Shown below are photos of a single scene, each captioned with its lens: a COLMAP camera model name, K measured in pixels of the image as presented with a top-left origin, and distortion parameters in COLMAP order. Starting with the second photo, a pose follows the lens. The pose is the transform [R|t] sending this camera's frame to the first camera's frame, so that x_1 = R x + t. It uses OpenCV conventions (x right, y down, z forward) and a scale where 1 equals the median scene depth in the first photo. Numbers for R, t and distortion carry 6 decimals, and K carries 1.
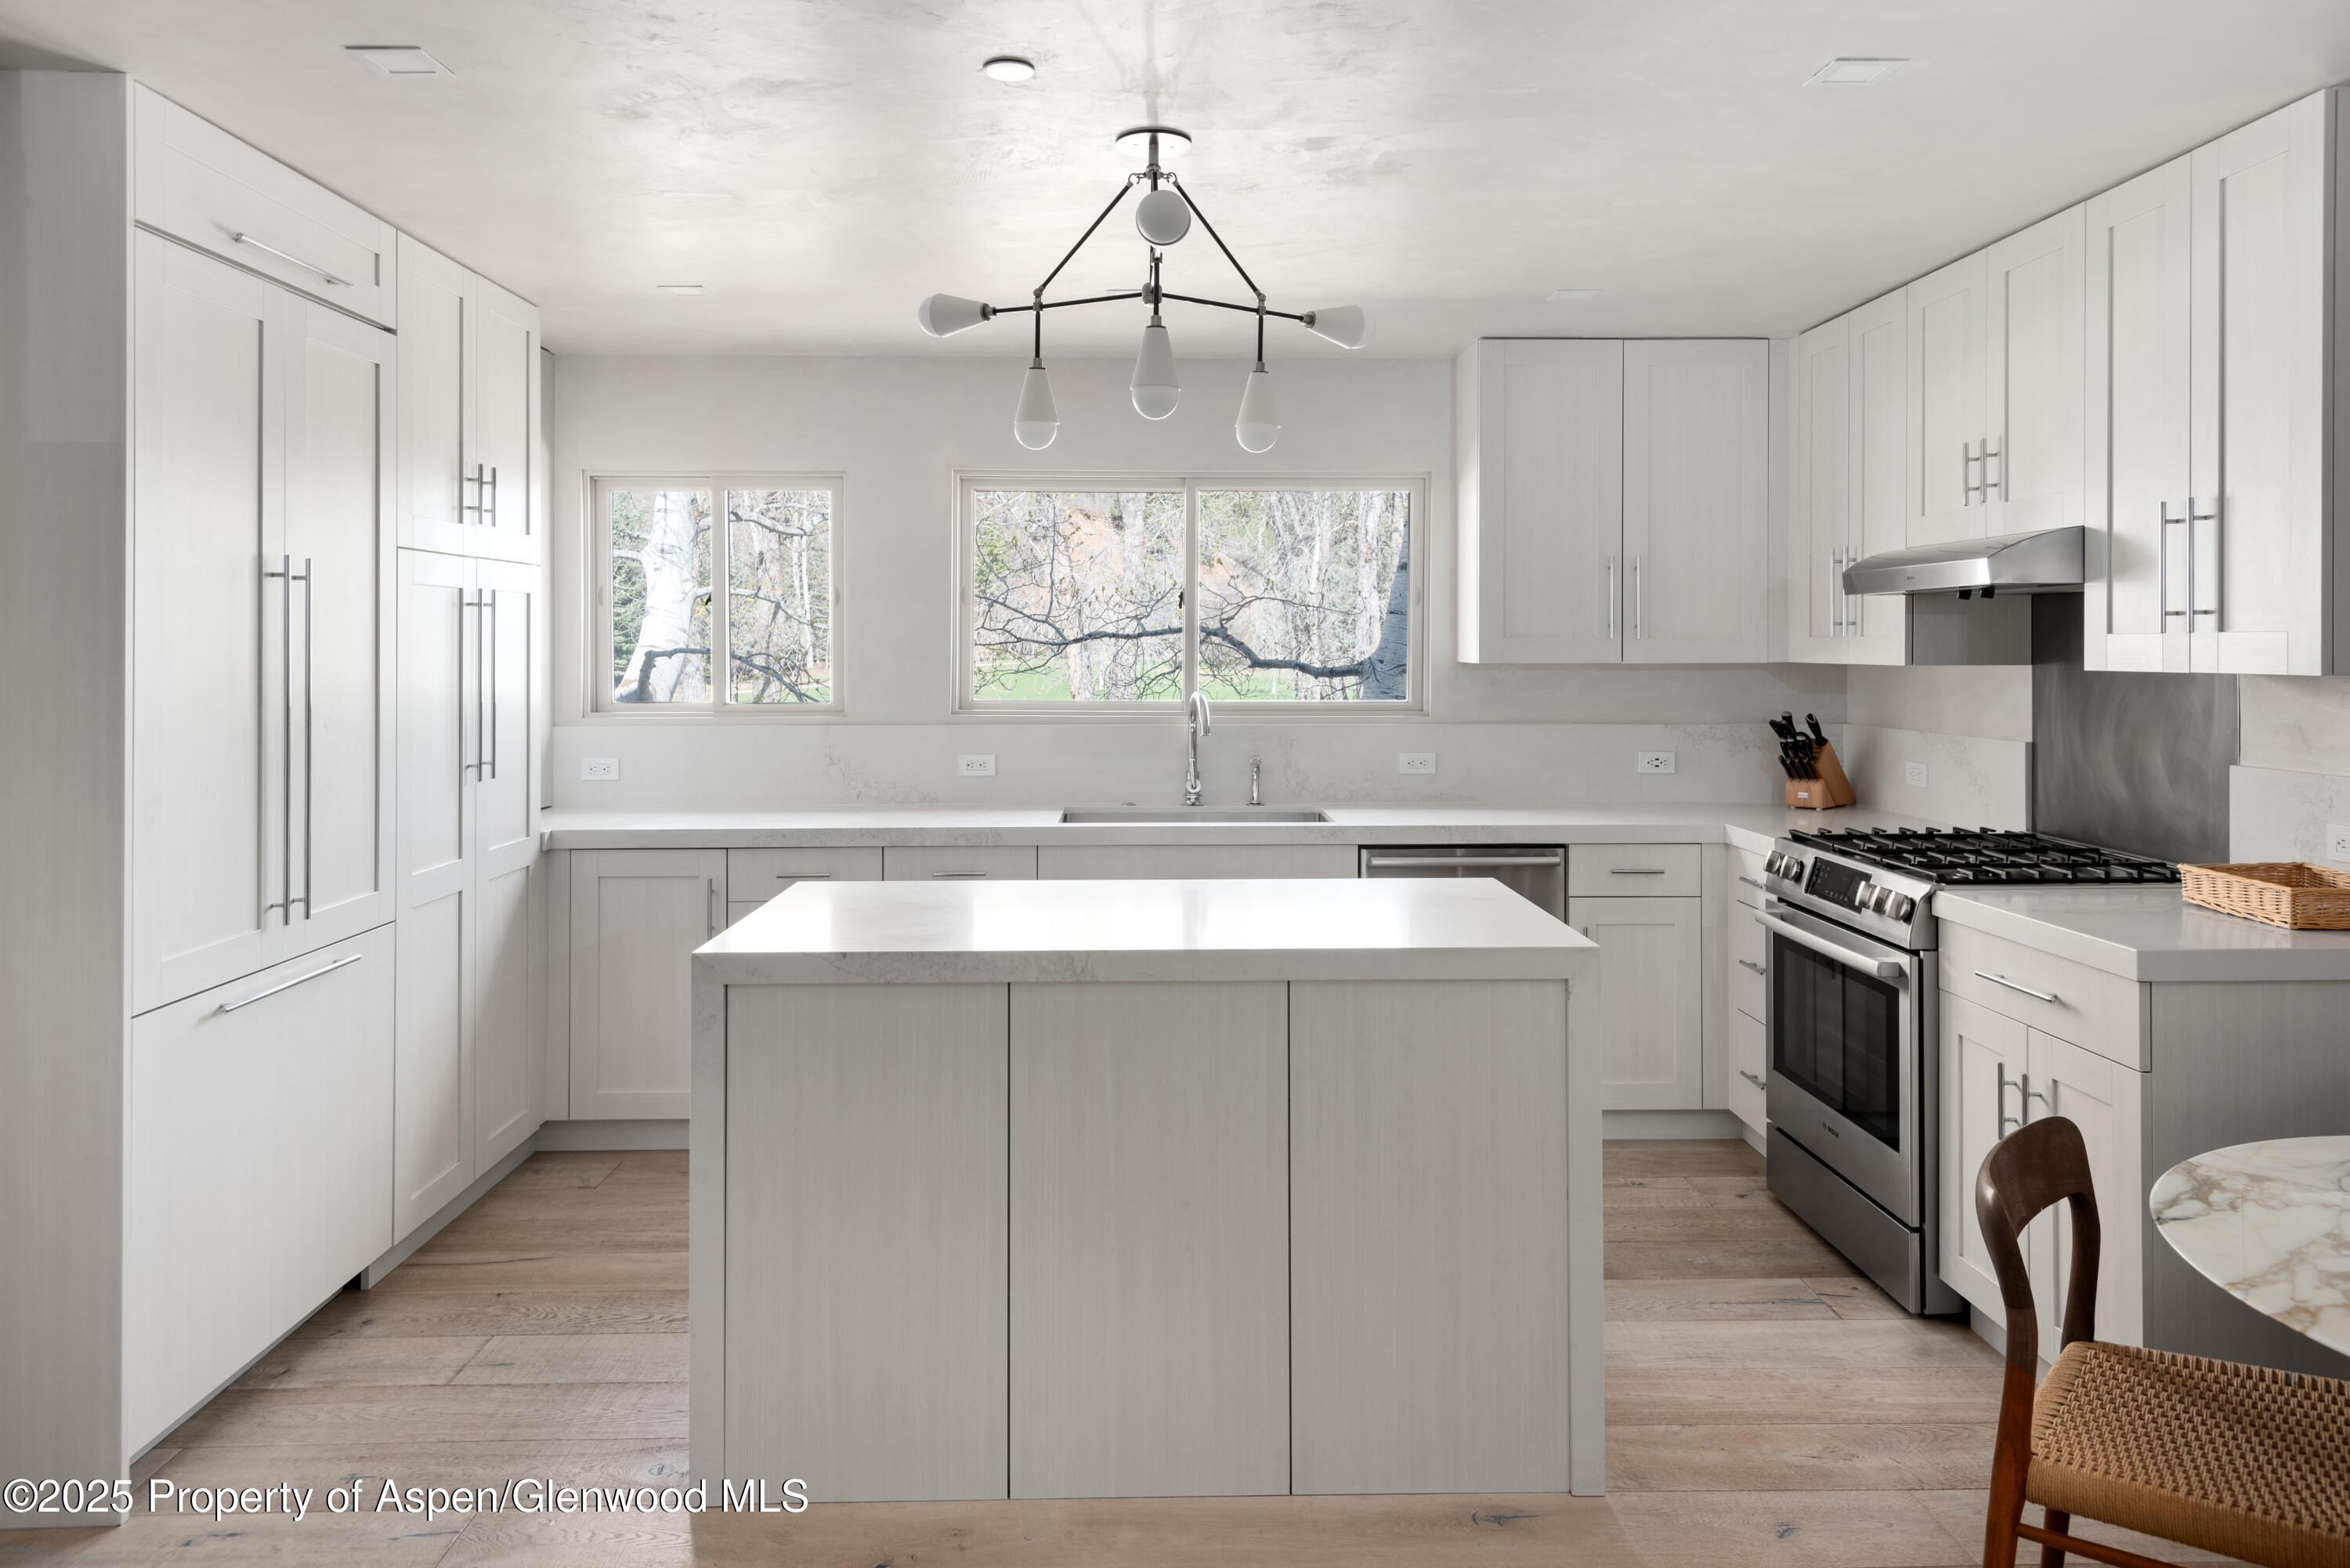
lens RADIAL K [[1553.8, 0, 1173.2], [0, 1553.8, 655.5], [0, 0, 1]] dist [0.013511, -0.002456]
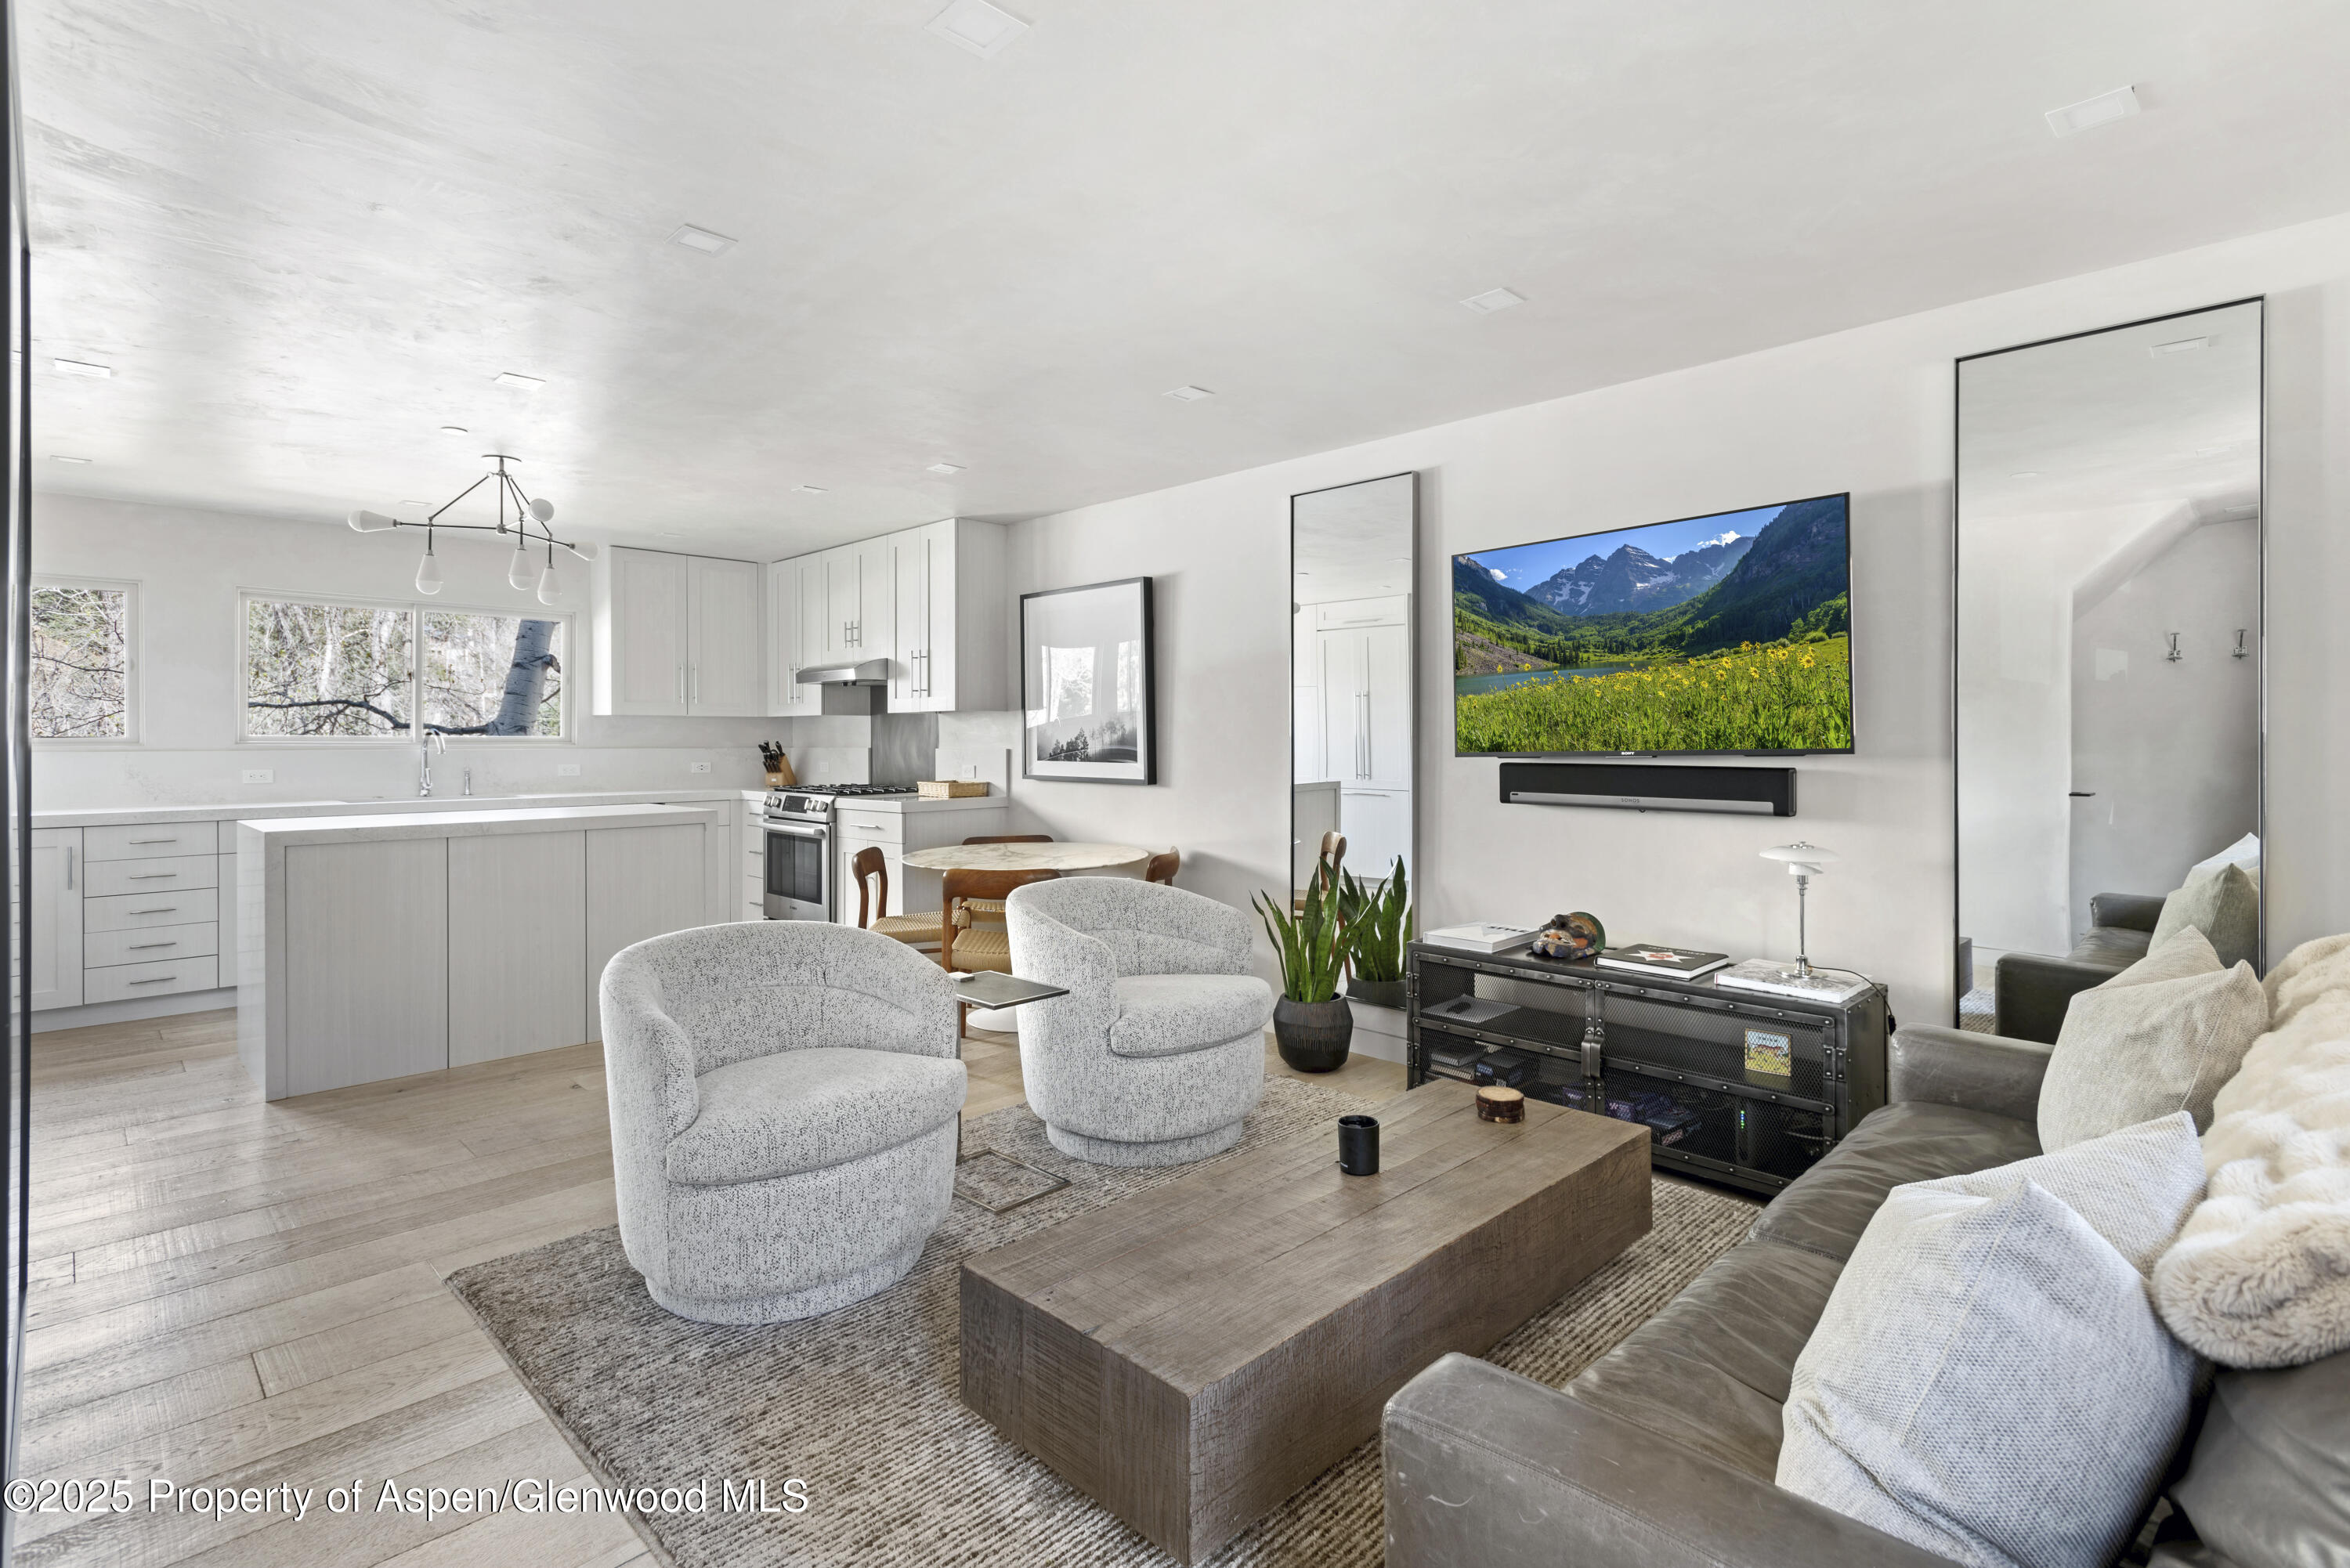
lens RADIAL K [[1117.0, 0, 1176.5], [0, 1117.0, 750.0], [0, 0, 1]] dist [0.003761, 0.000079]
pose [[0.722507, -0.005290, 0.691343, -0.332397], [0.004038, 0.999986, 0.003432, 0.061057], [-0.691352, 0.000312, 0.722518, -0.631682]]
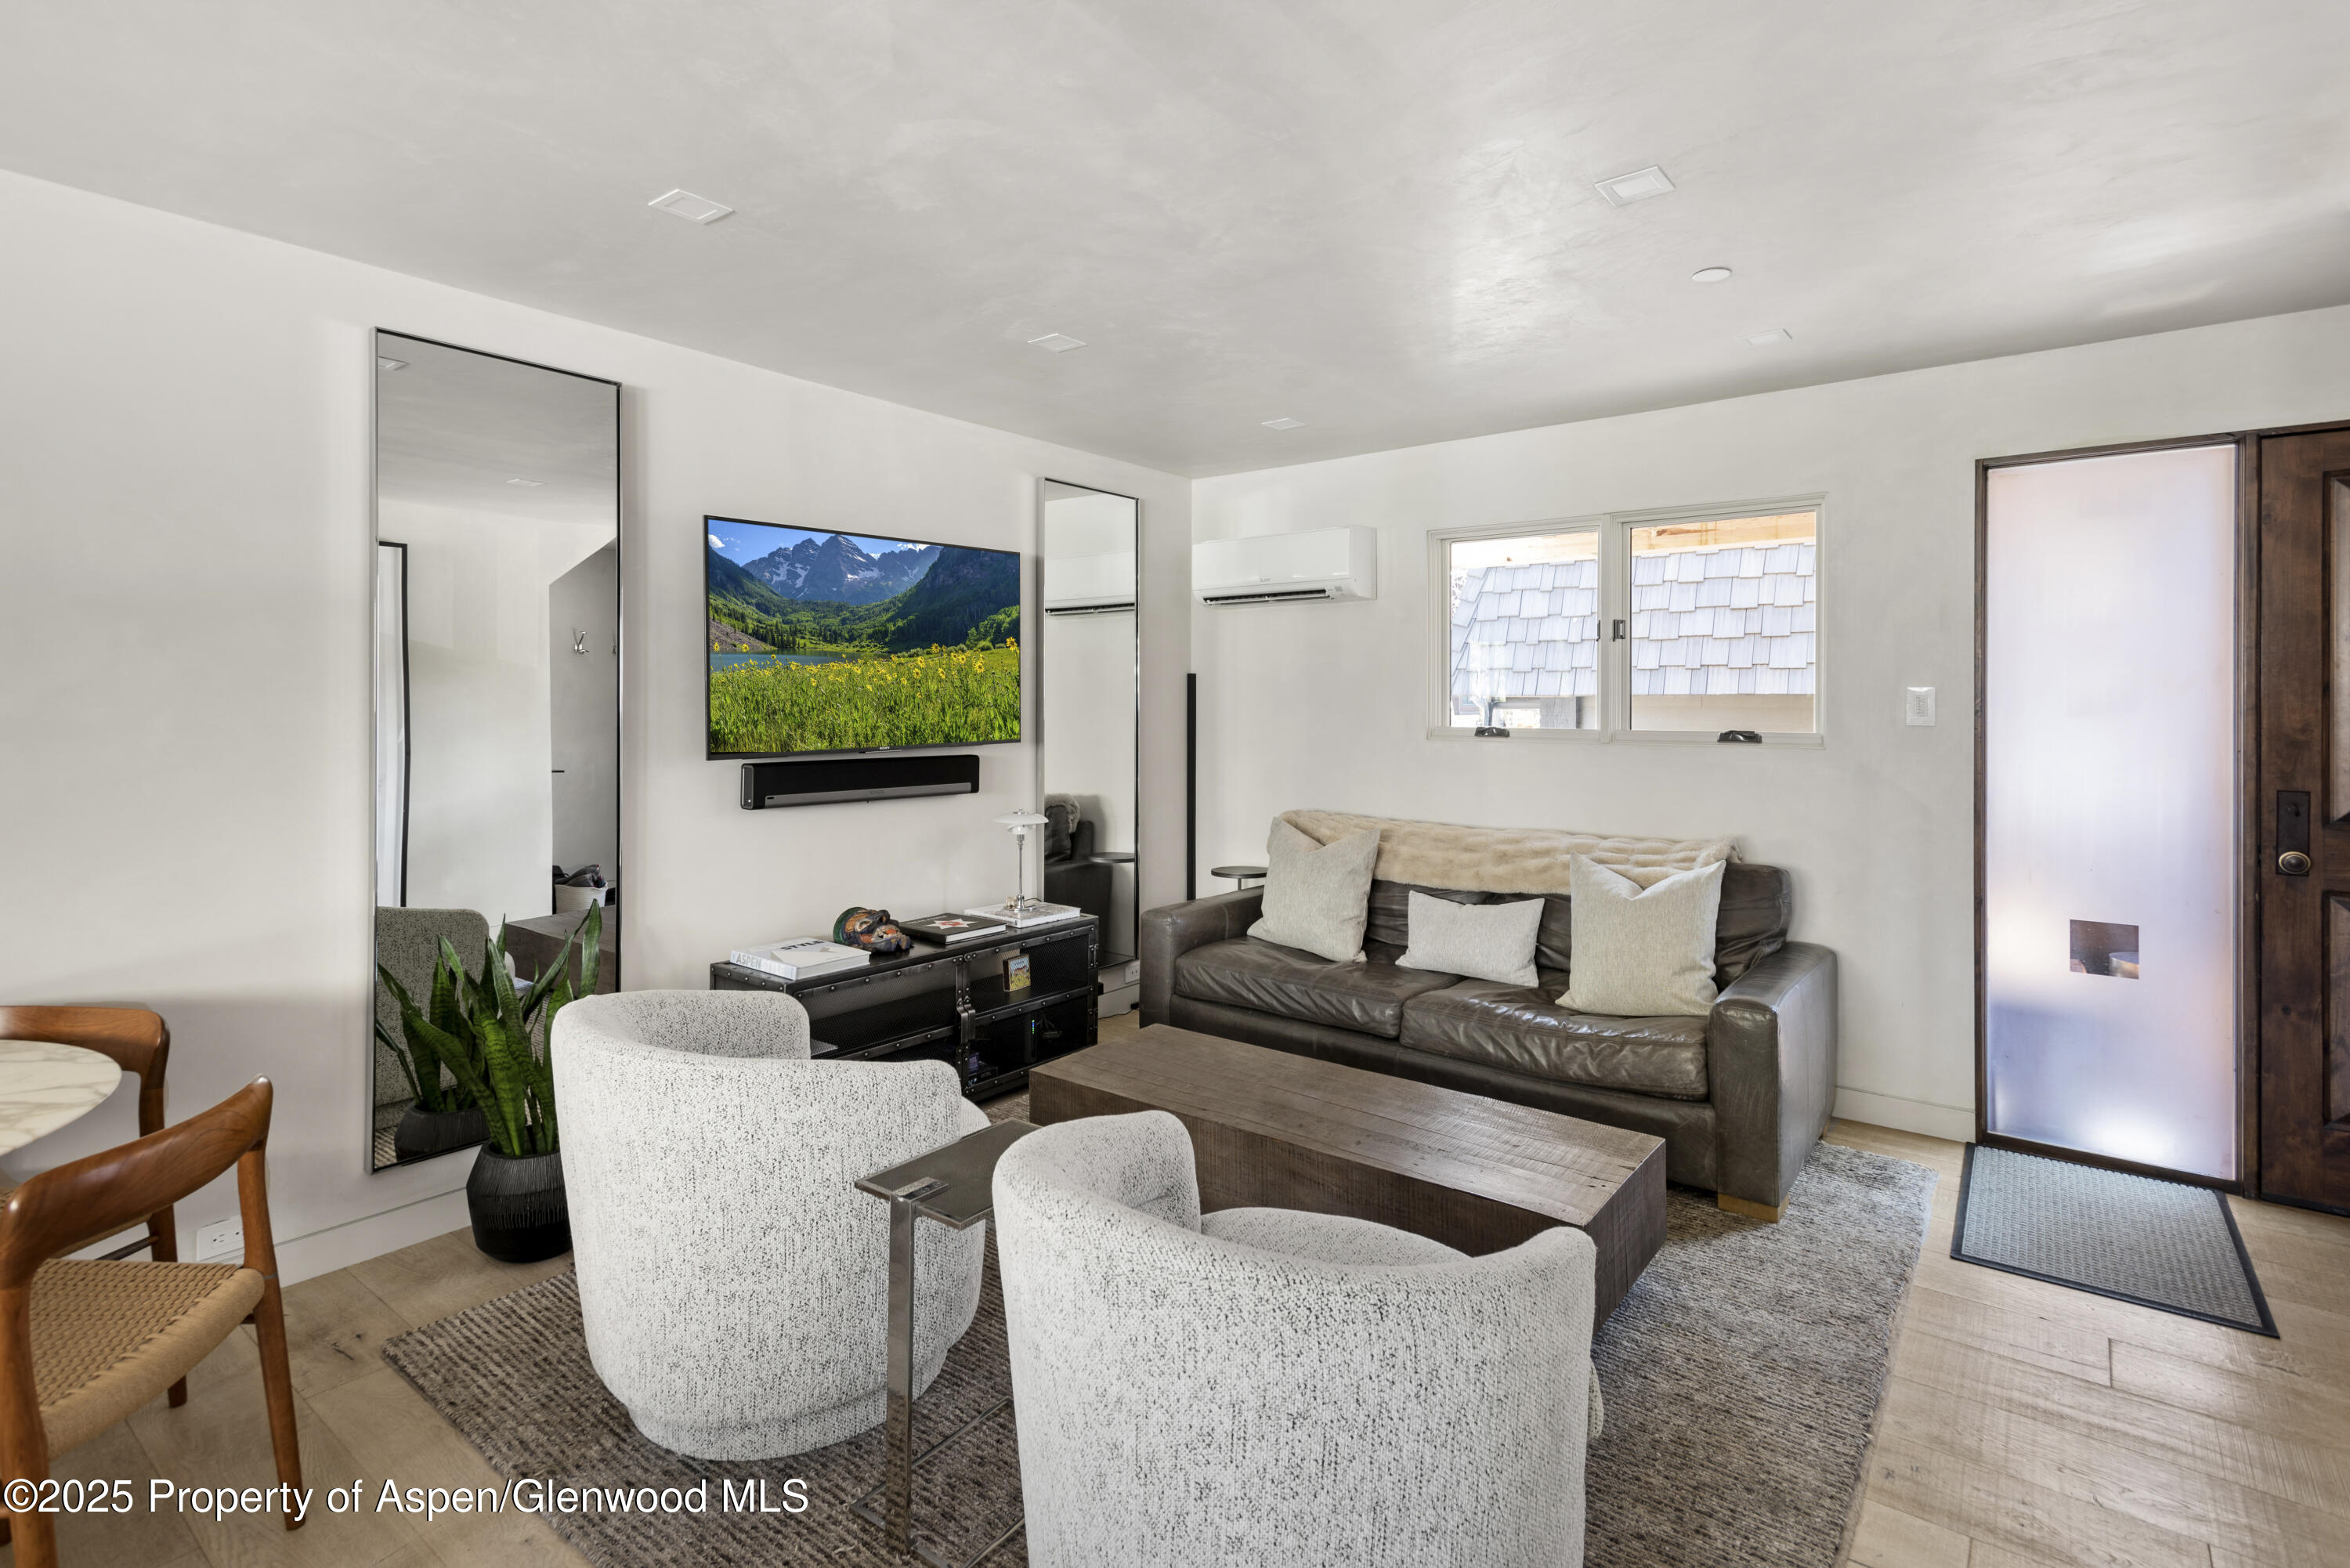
lens RADIAL K [[1124.5, 0, 1163.3], [0, 1124.5, 703.8], [0, 0, 1]] dist [0.010851, -0.000227]
pose [[-0.769481, -0.000429, 0.638670, -0.256542], [0.003166, 0.999985, 0.004486, 0.024079], [-0.638662, 0.005474, -0.769468, 0.423481]]
